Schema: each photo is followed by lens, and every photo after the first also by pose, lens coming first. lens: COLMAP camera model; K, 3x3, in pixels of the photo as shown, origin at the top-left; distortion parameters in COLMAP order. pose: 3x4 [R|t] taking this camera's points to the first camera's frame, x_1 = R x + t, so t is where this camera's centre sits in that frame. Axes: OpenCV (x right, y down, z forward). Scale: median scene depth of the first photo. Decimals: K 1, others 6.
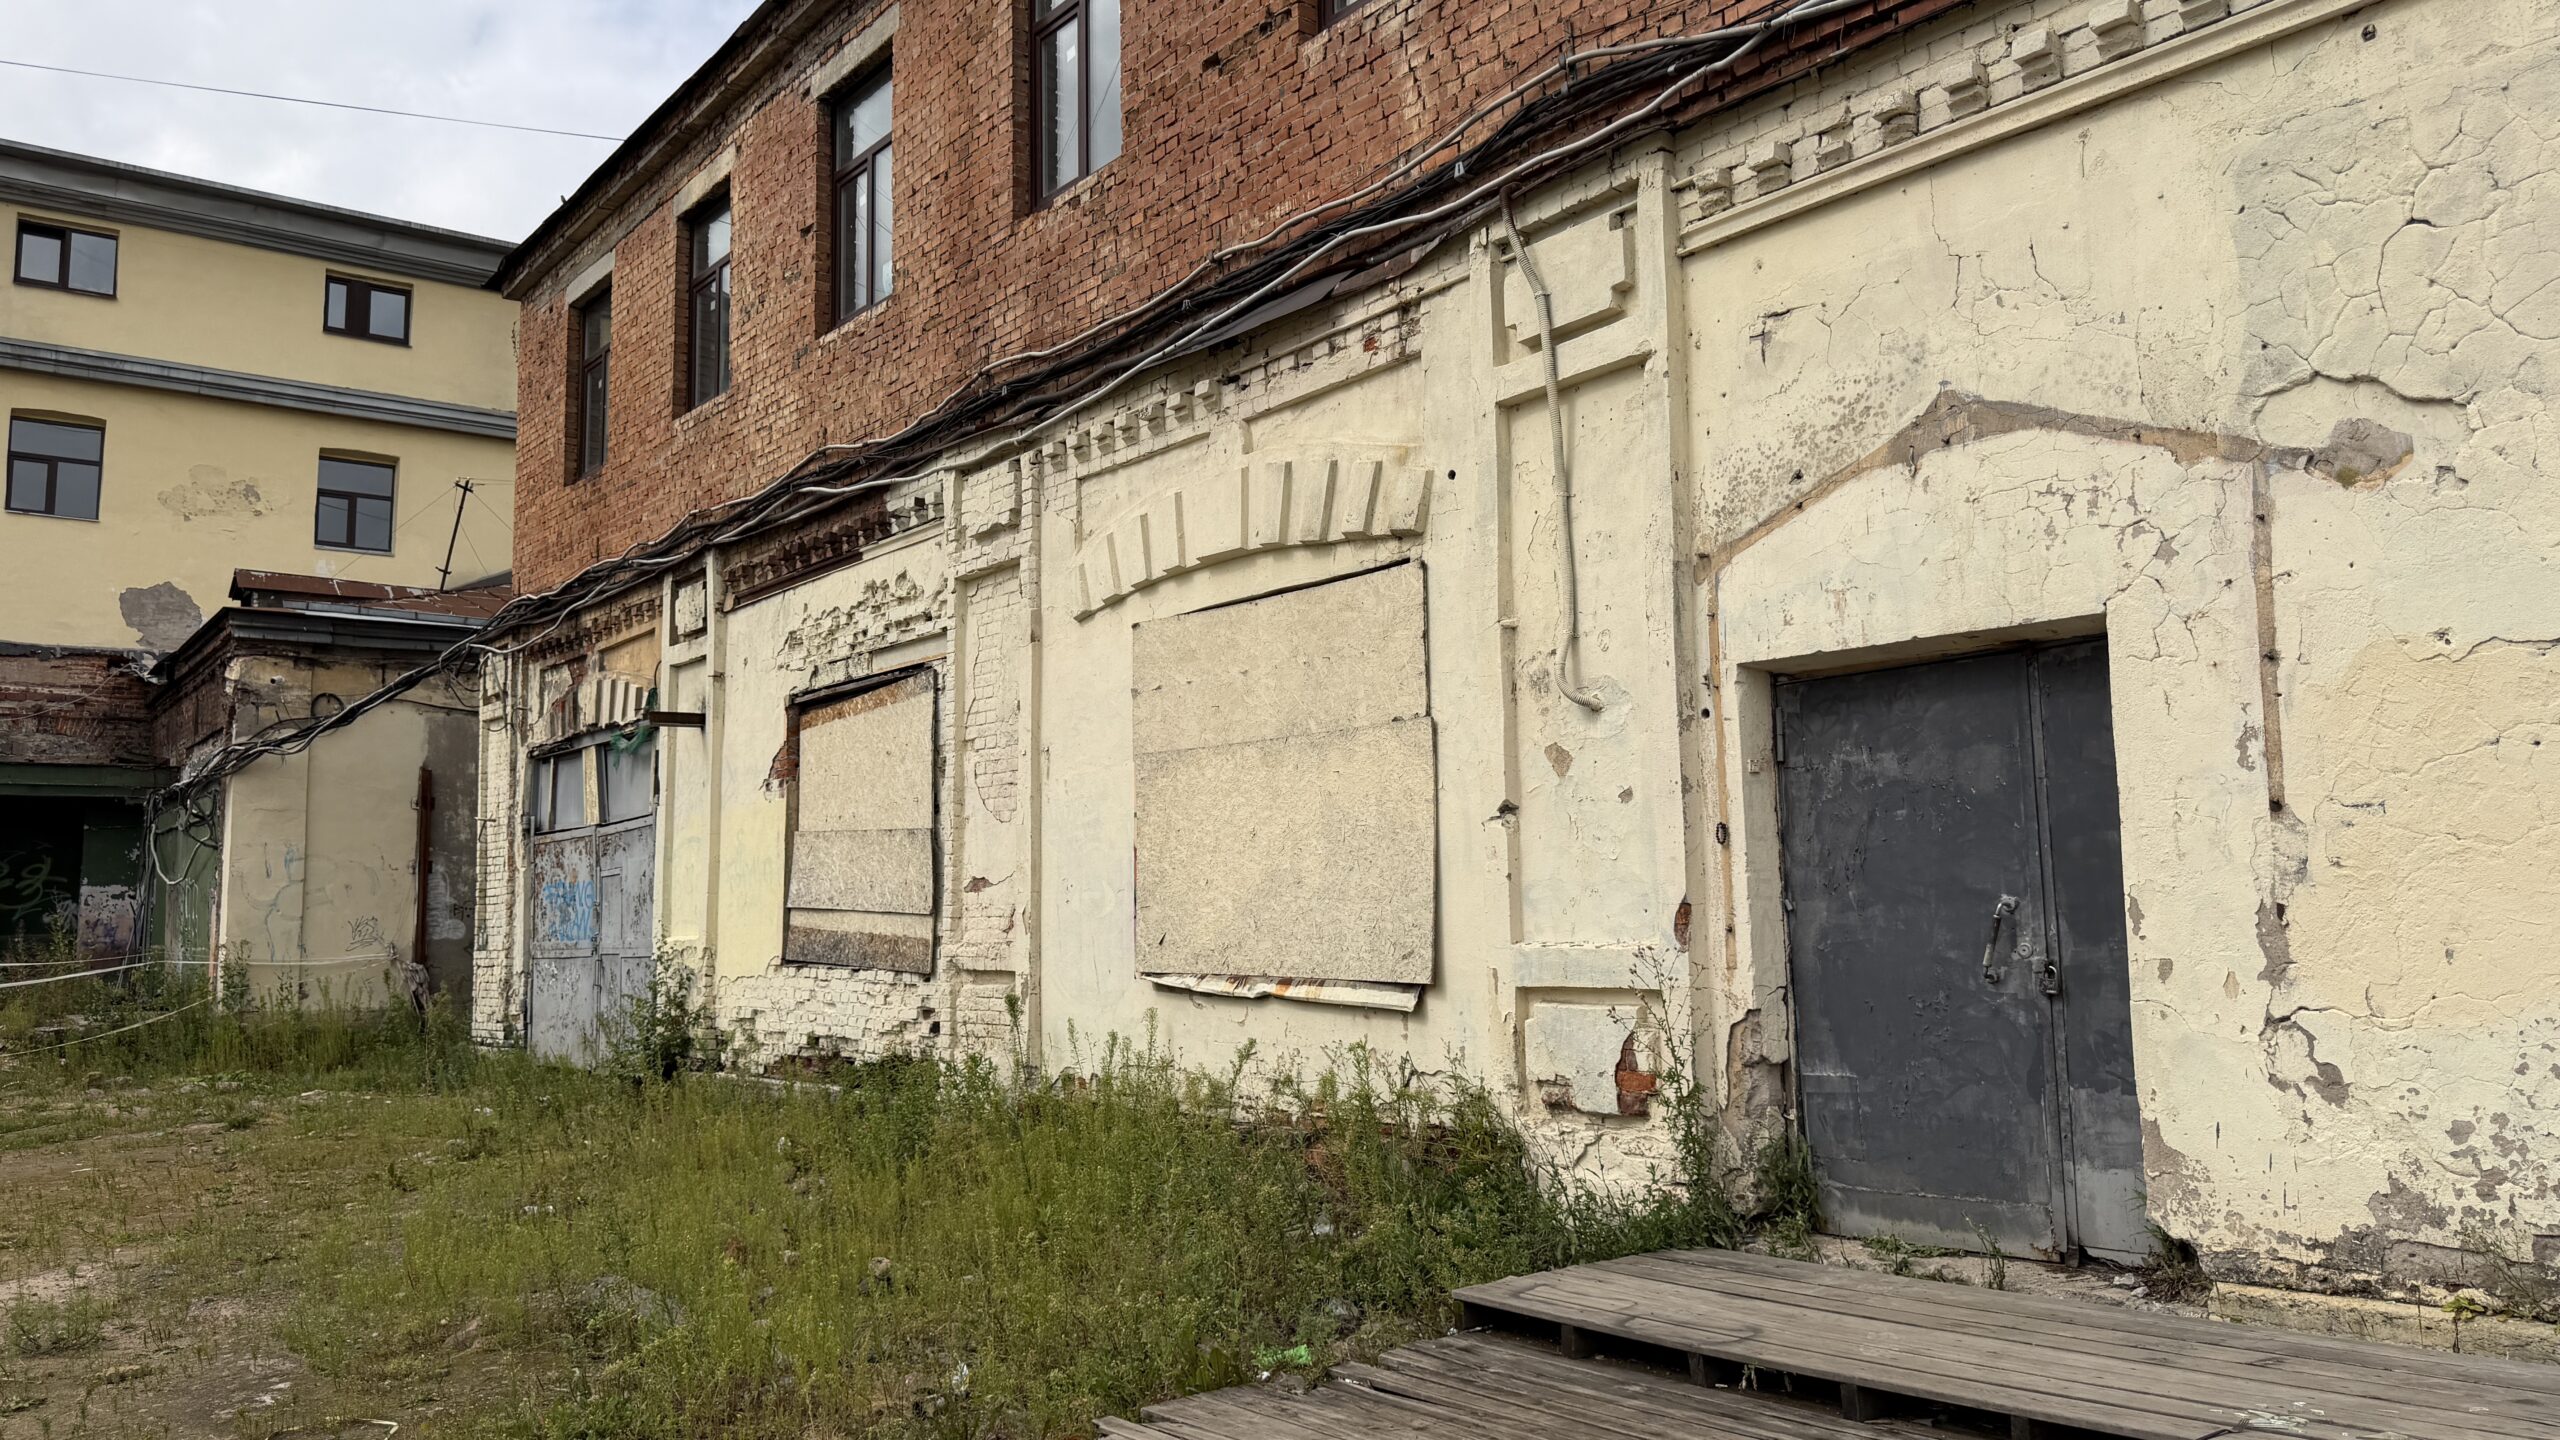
lens RADIAL K [[1852.2, 0, 1257.0], [0, 1852.2, 717.9], [0, 0, 1]] dist [0.116430, -0.184812]
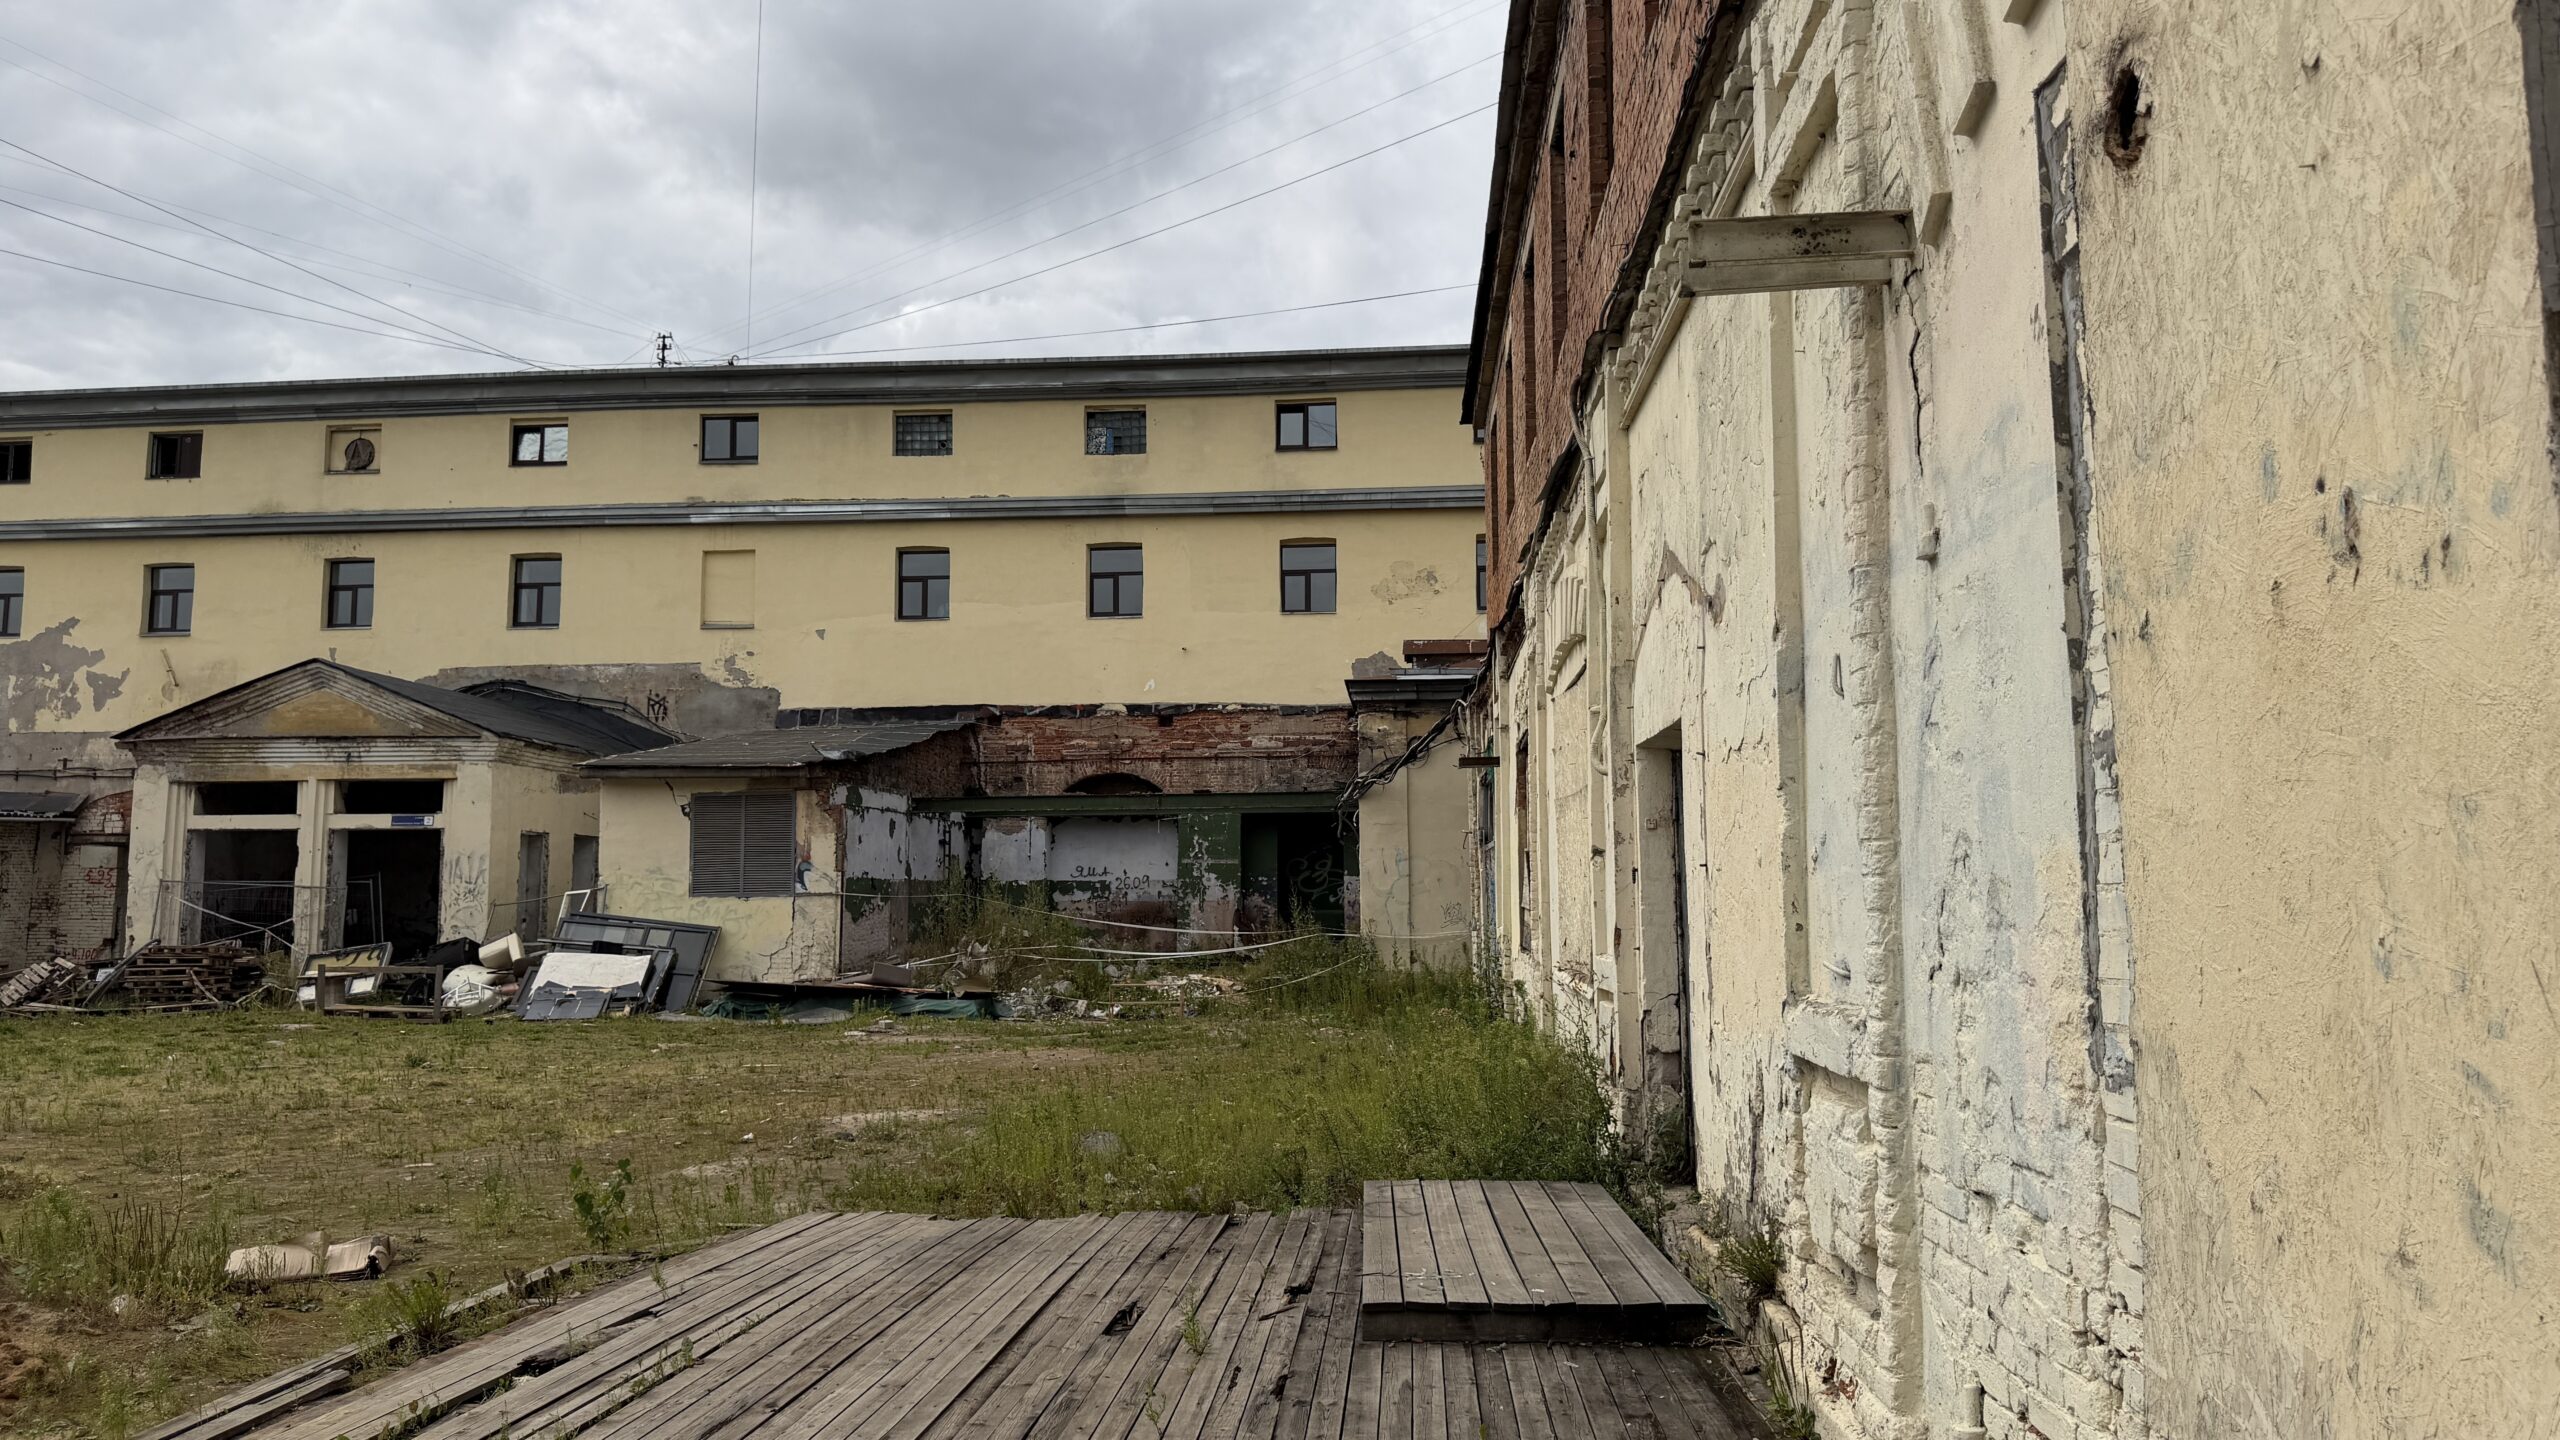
lens RADIAL K [[1852.2, 0, 1257.0], [0, 1852.2, 717.9], [0, 0, 1]] dist [0.116430, -0.184812]
pose [[0.728191, -0.060691, -0.682682, 0.328338], [0.071013, 0.997392, -0.012921, -0.017104], [0.681686, -0.039070, 0.730601, -0.044888]]
